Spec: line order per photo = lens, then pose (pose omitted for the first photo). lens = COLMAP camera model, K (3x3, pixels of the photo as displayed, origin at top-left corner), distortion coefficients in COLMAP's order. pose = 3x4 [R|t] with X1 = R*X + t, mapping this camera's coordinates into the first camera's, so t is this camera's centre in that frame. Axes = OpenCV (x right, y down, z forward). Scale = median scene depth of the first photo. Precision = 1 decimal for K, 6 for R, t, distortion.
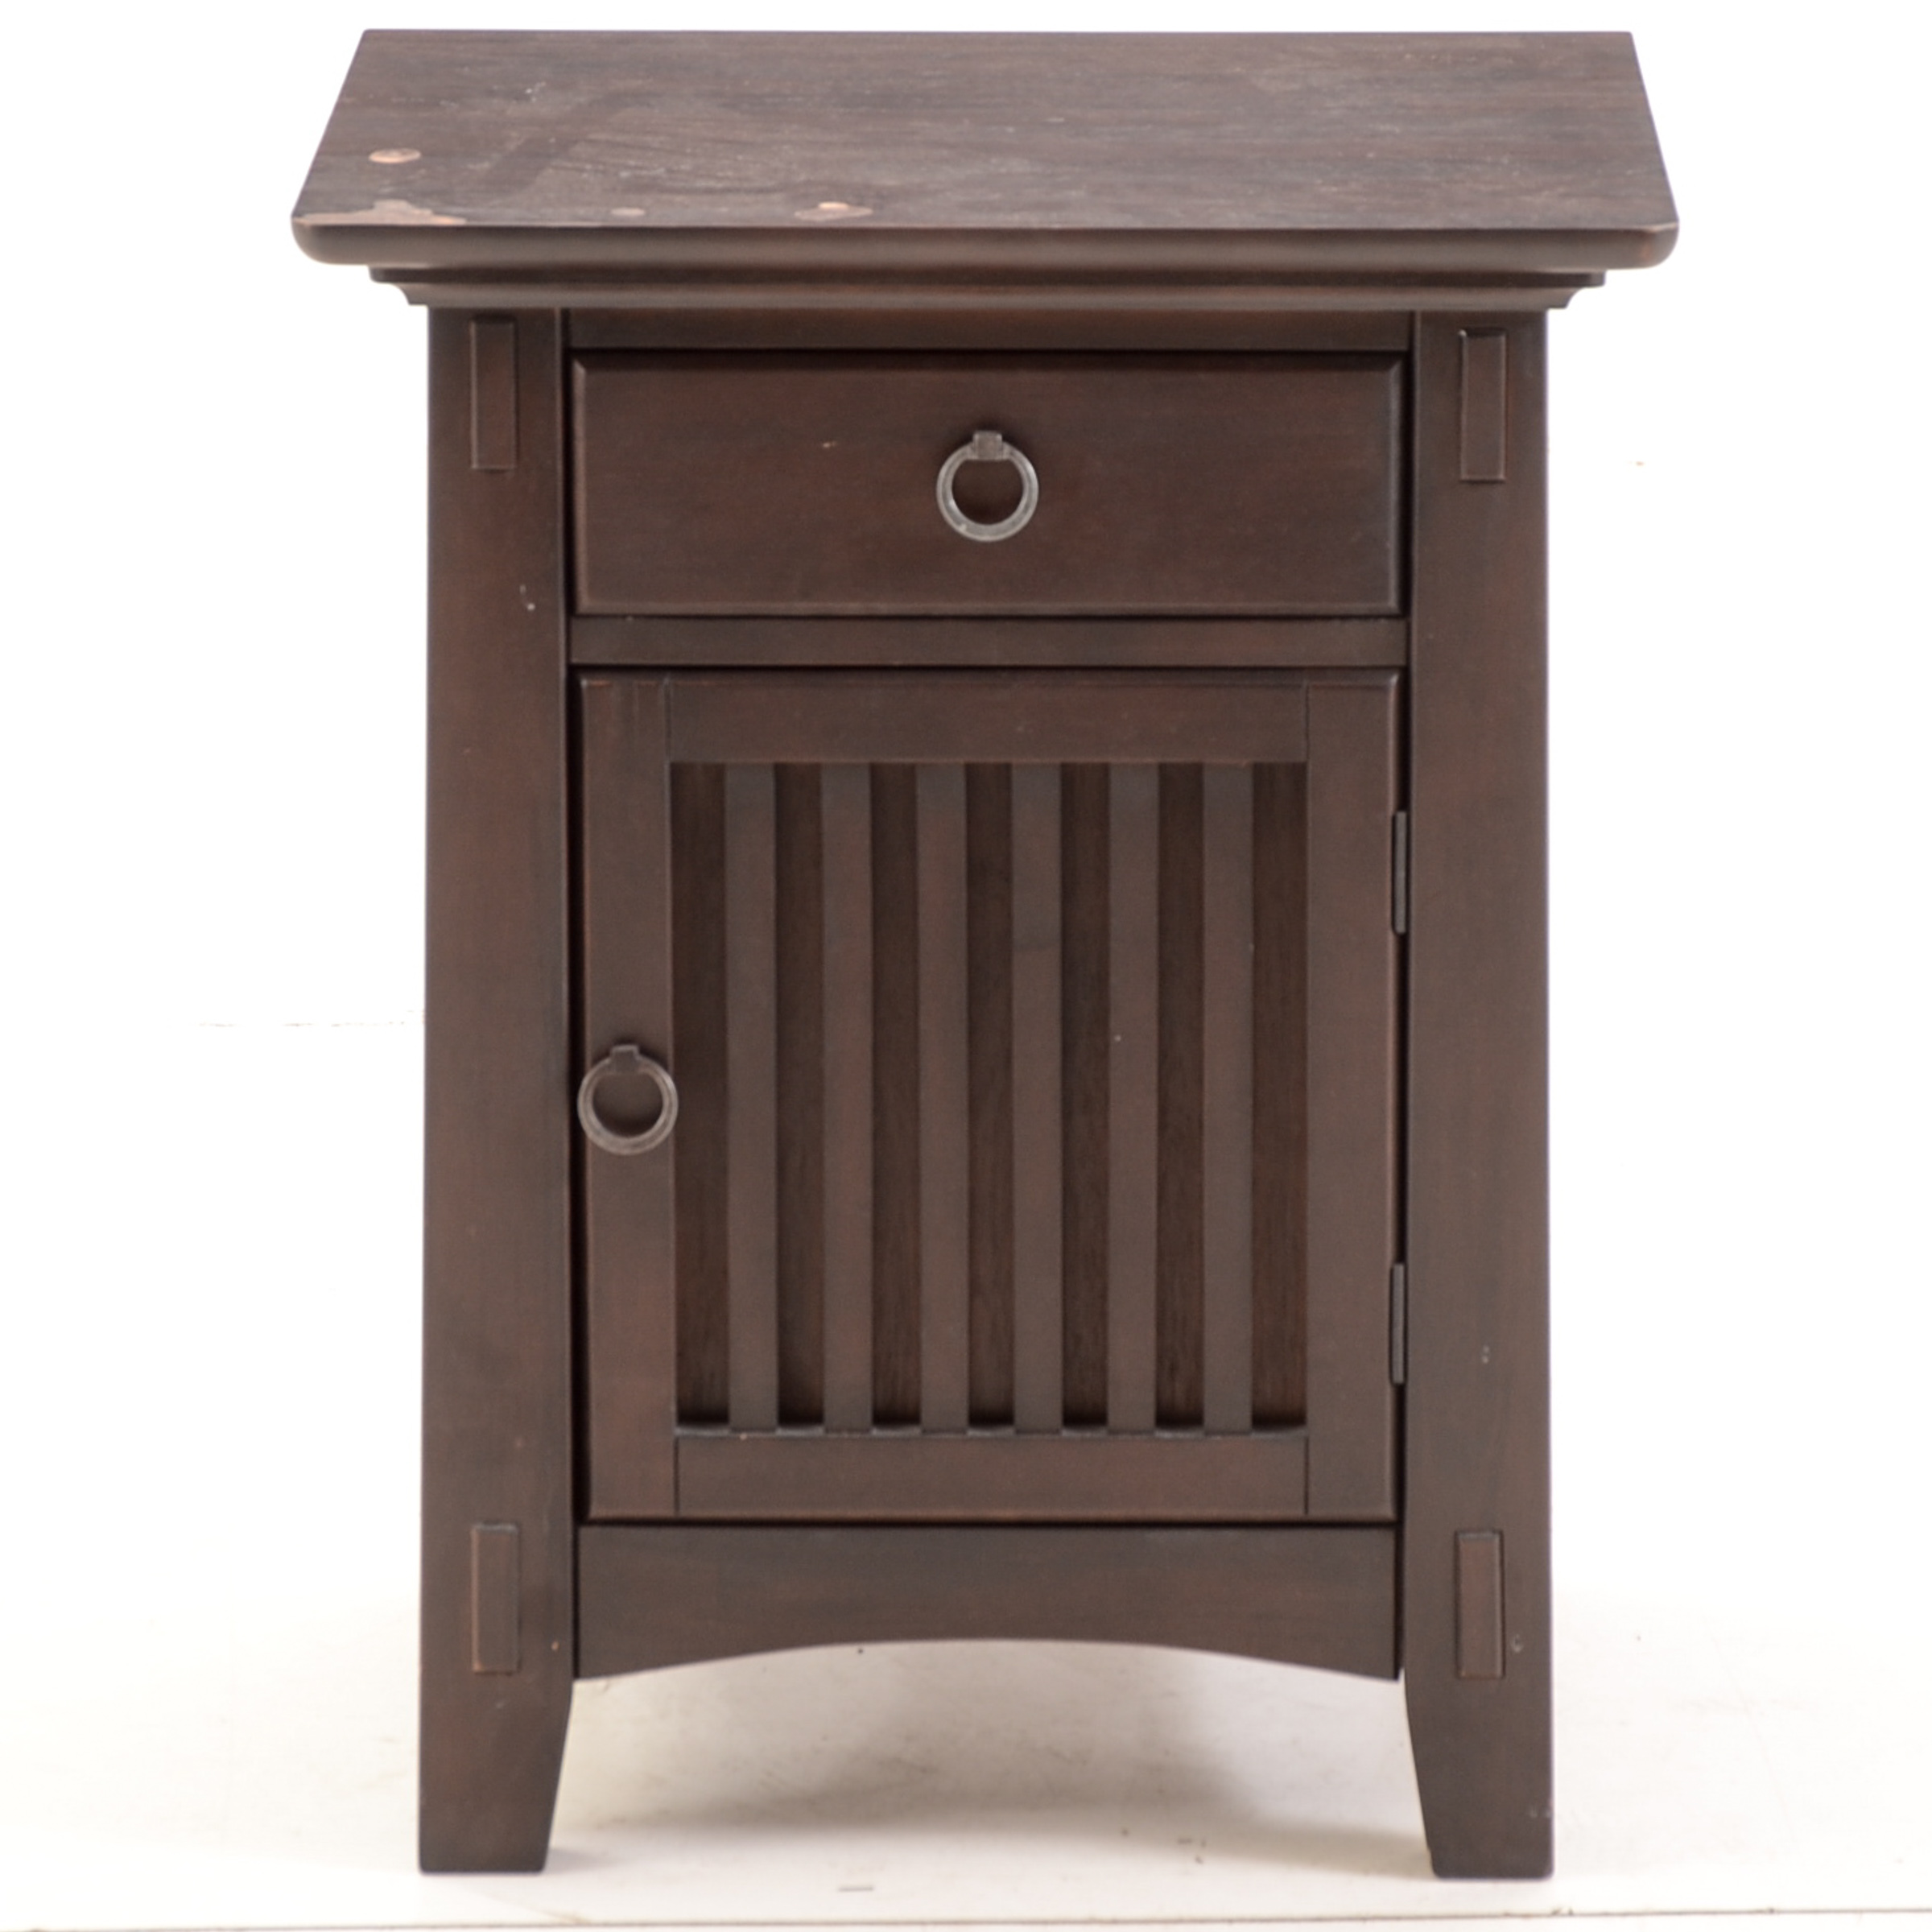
lens RADIAL K [[11223.9, 0, 966.0], [0, 11223.9, 966.0], [0, 0, 1]] dist [0.051827, 3.200322]
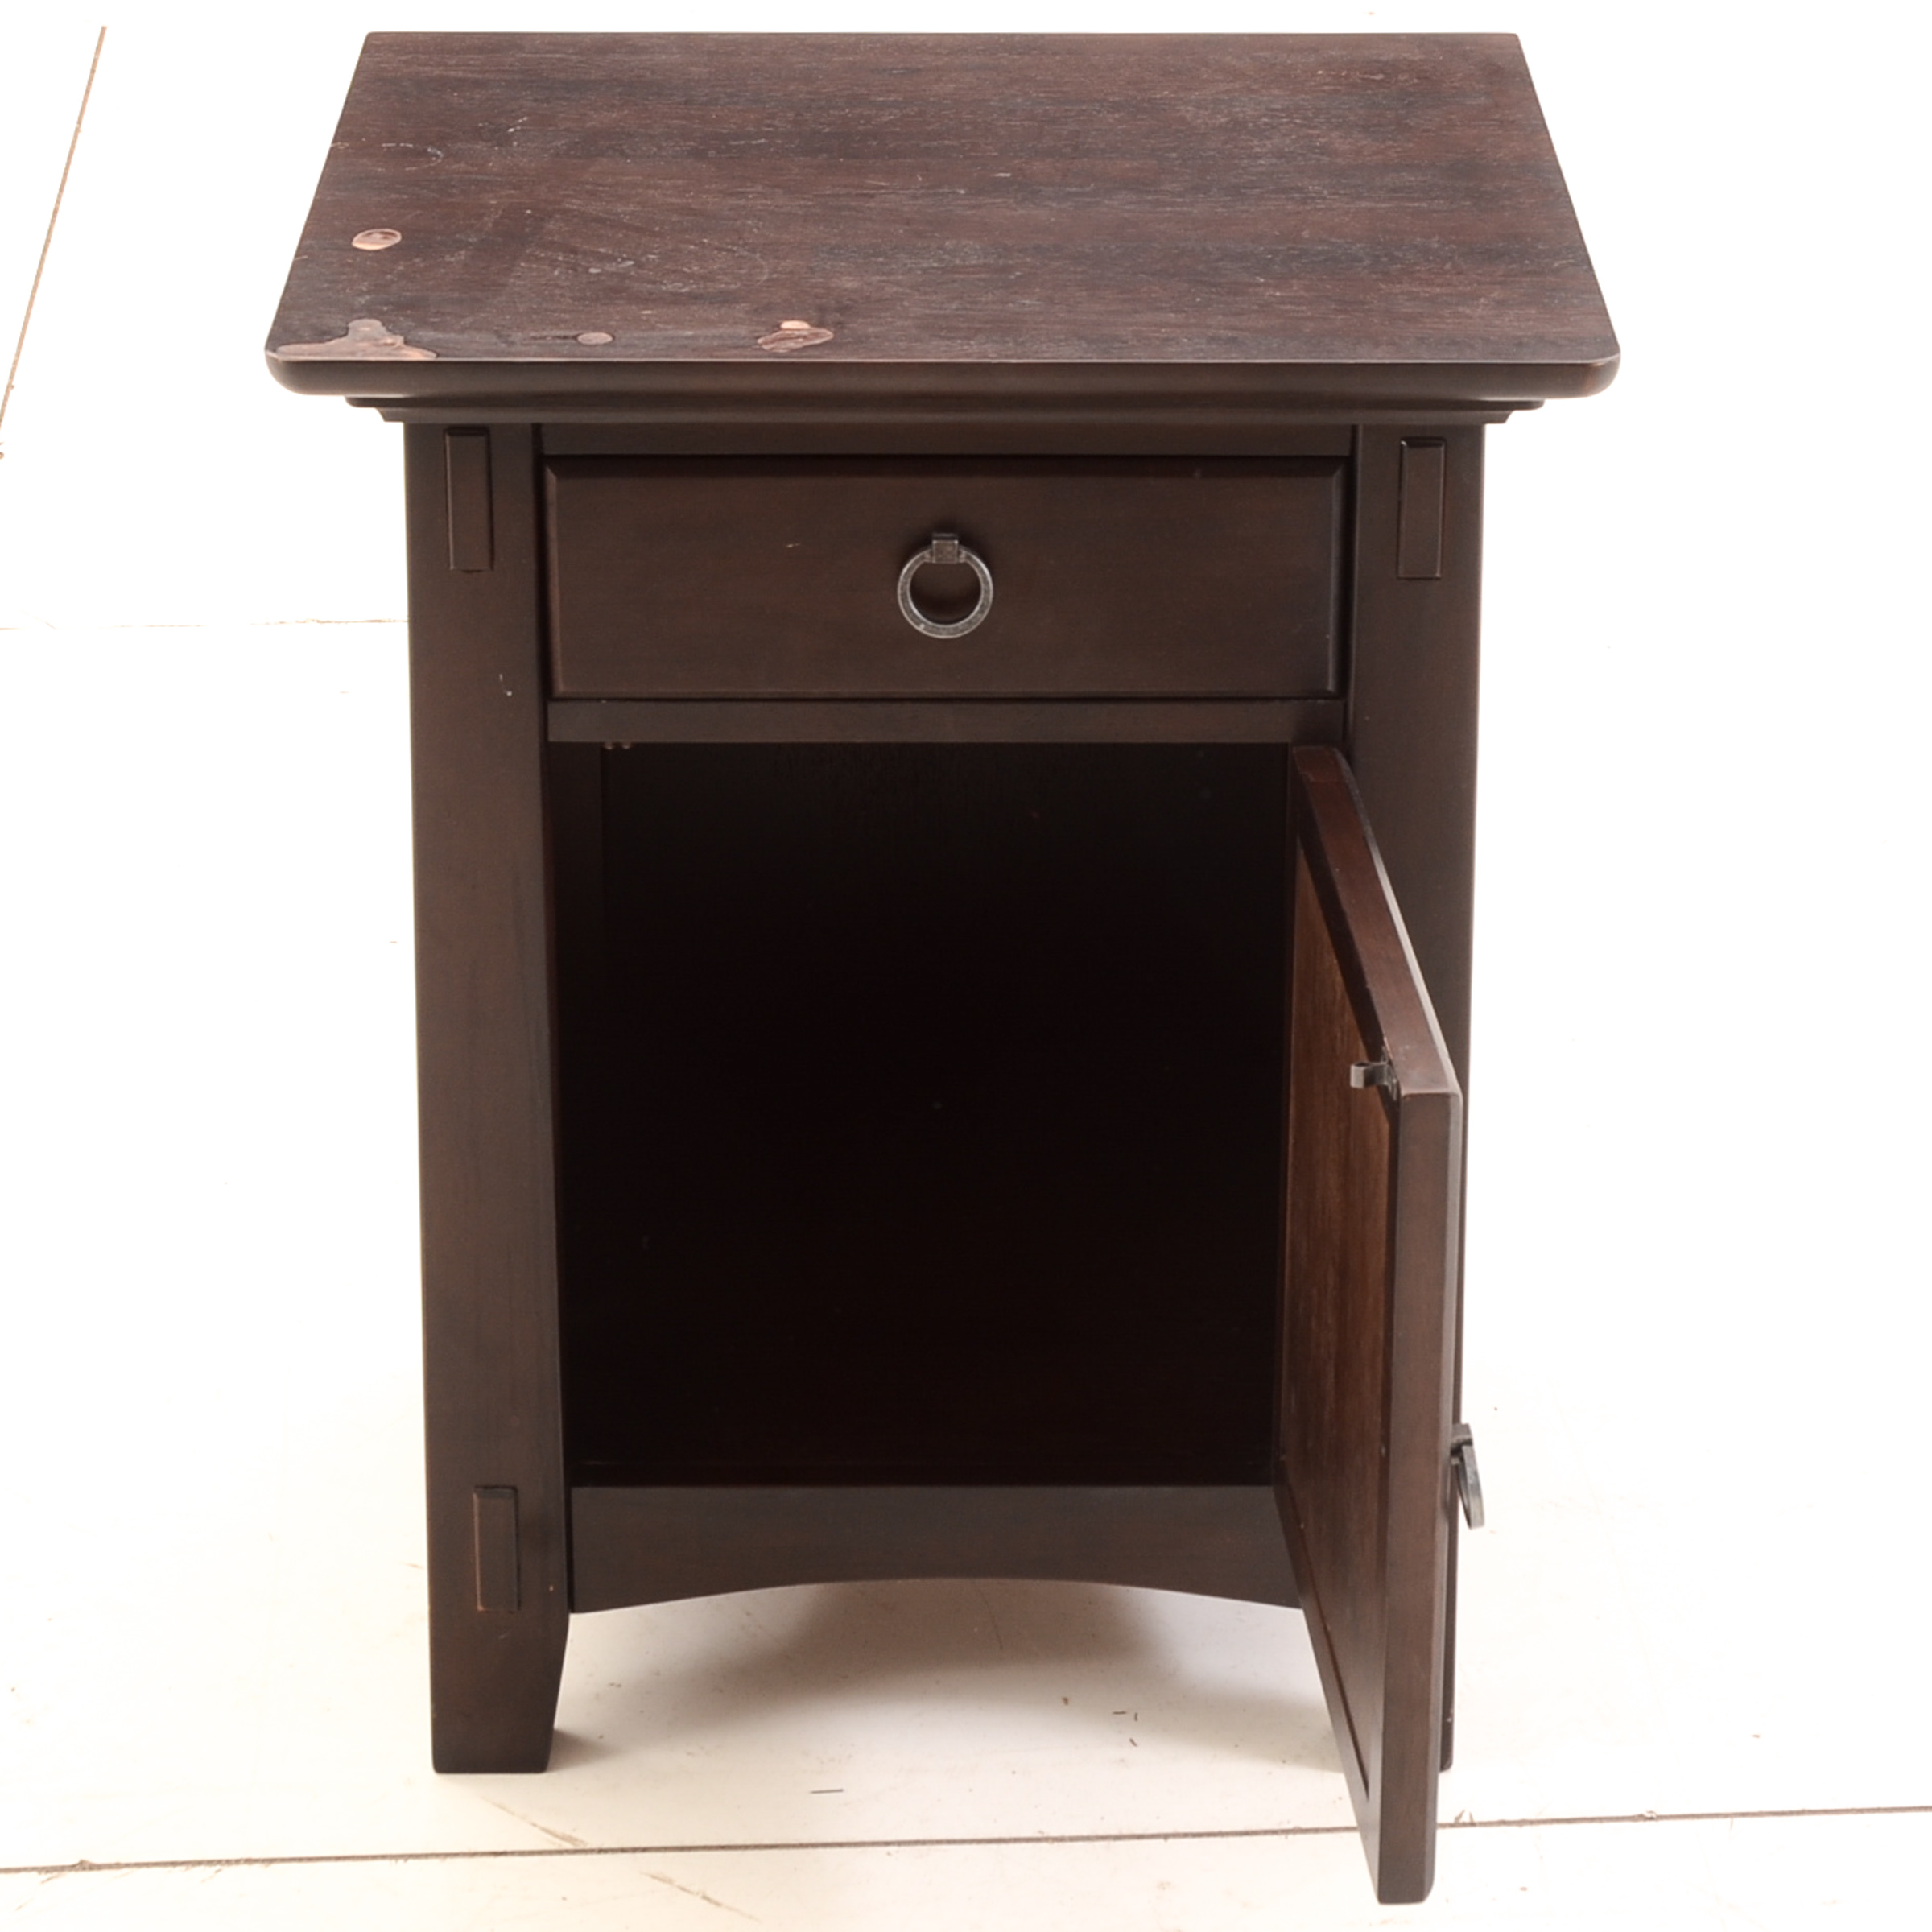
lens RADIAL K [[5773.2, 0, 967.7], [0, 5773.2, 840.0], [0, 0, 1]] dist [-0.053382, 0.100334]
pose [[0.999845, -0.005068, 0.016844, -0.005090], [0.002139, 0.985516, 0.169567, -0.109722], [-0.017459, -0.169505, 0.985375, 0.465600]]
